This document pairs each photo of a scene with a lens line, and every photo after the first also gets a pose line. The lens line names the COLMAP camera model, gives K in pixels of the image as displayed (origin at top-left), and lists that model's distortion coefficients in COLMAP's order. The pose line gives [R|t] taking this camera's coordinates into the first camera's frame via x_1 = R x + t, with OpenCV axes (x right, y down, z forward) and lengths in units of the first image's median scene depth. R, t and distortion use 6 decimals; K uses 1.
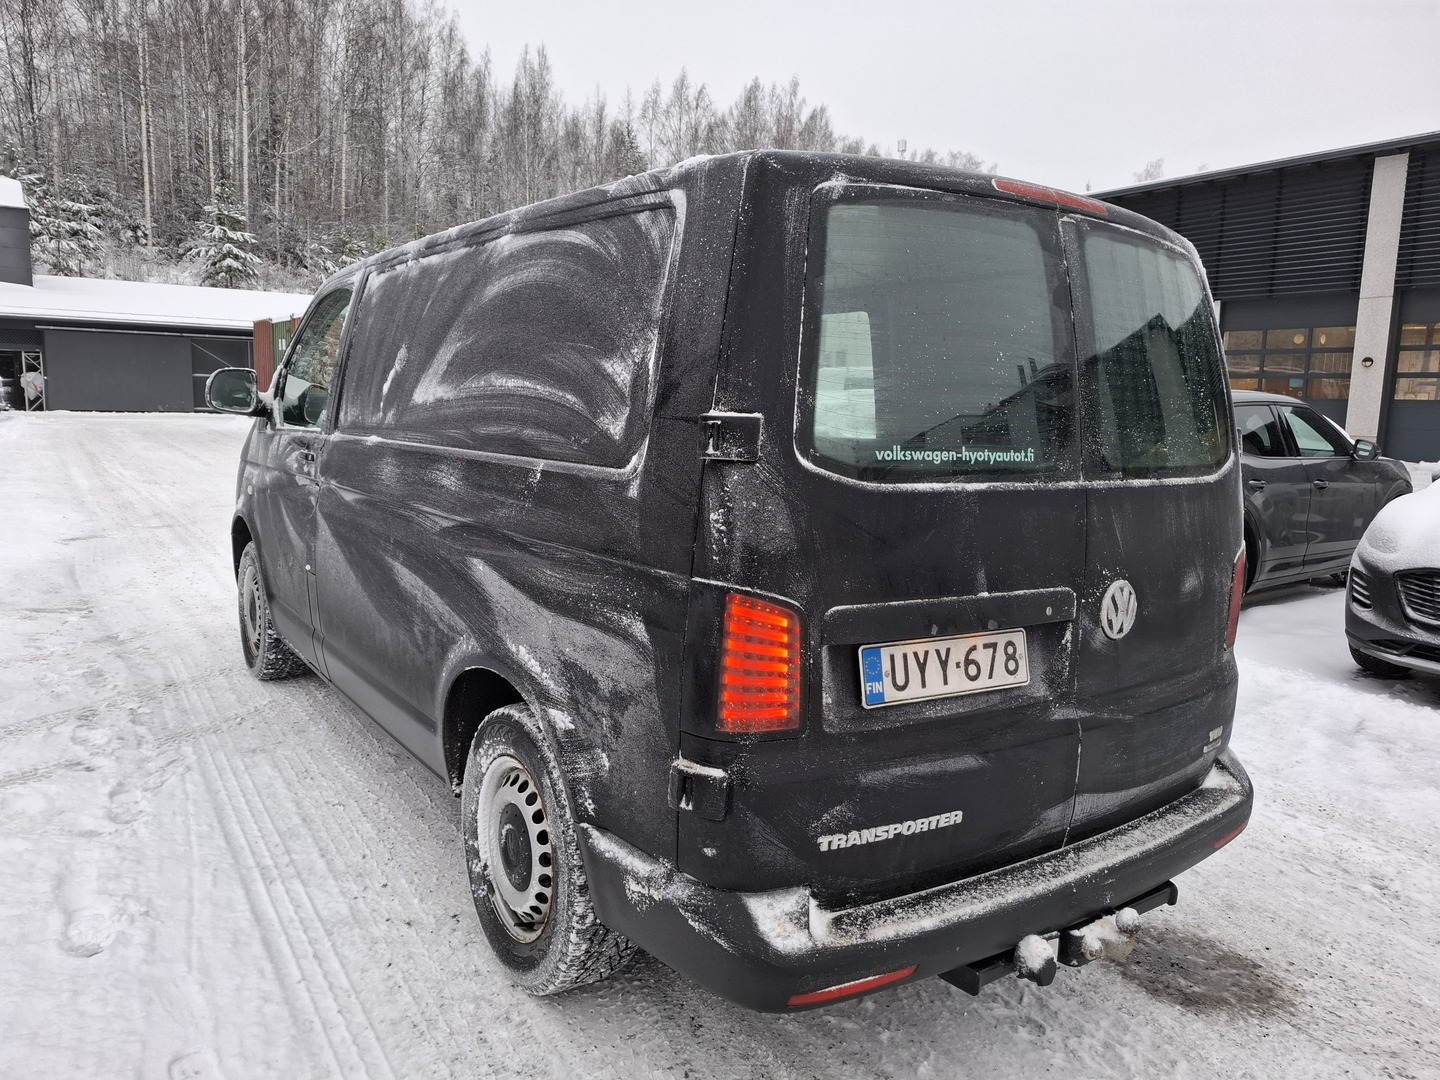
lens RADIAL K [[999.4, 0, 710.8], [0, 999.4, 550.4], [0, 0, 1]] dist [0.040034, -0.045458]
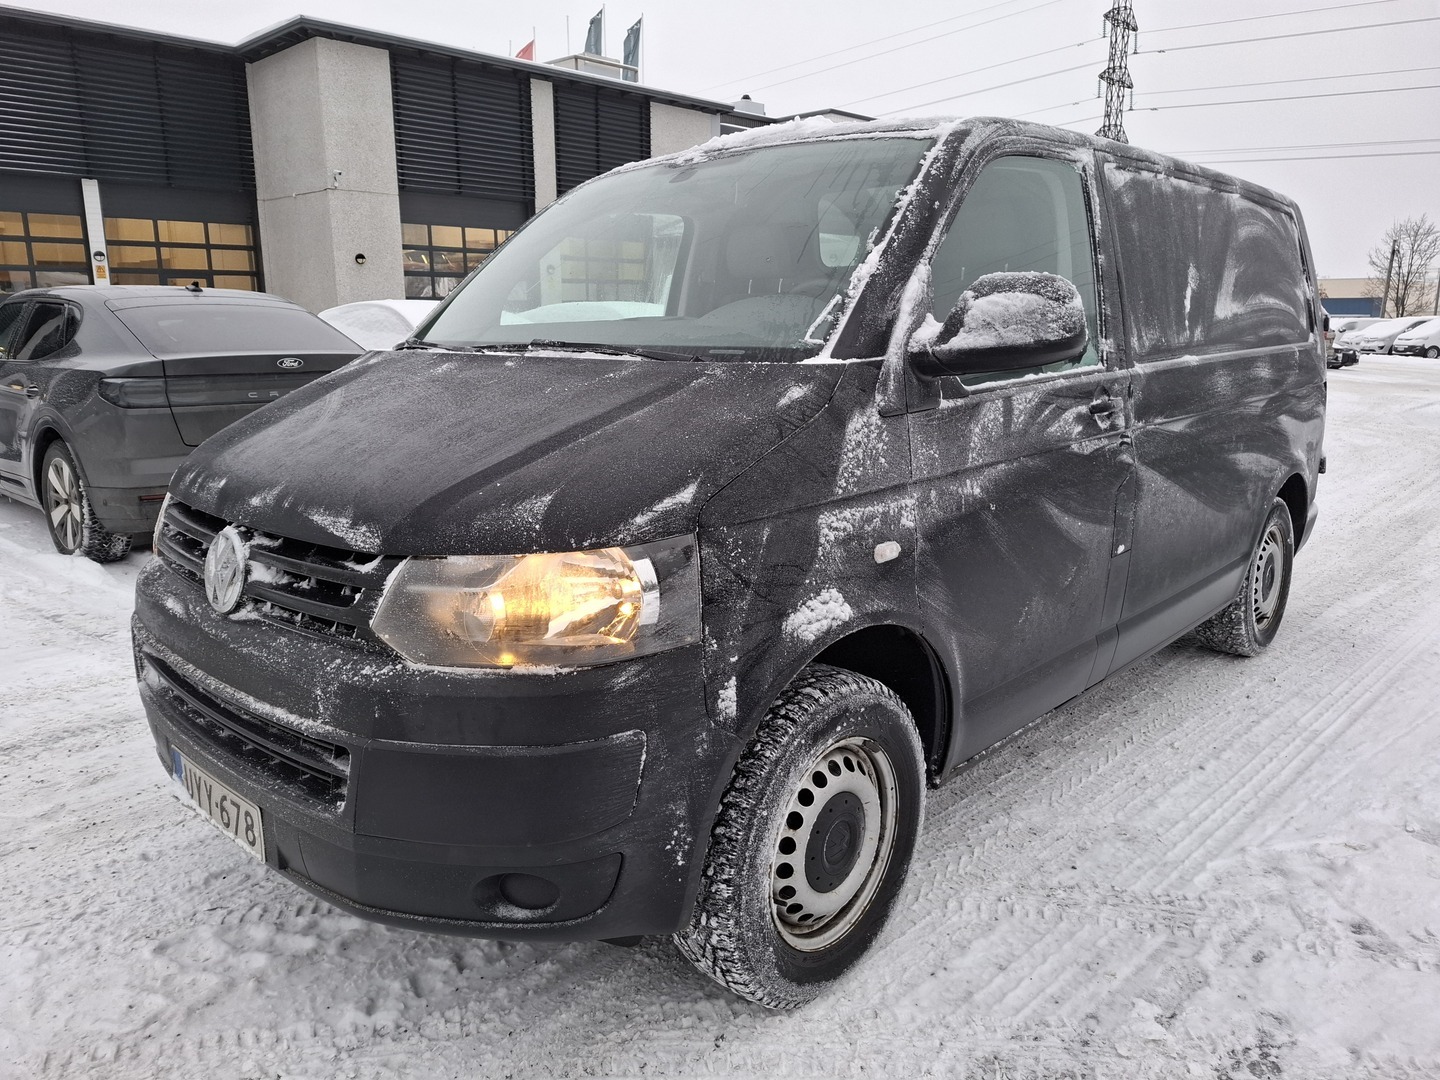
lens RADIAL K [[1001.1, 0, 732.9], [0, 1001.1, 533.1], [0, 0, 1]] dist [0.023687, -0.001932]
pose [[-0.210006, -0.241655, 0.947365, -1.333507], [0.136969, 0.952146, 0.273237, -0.305305], [-0.968058, 0.187141, -0.166857, 1.781766]]
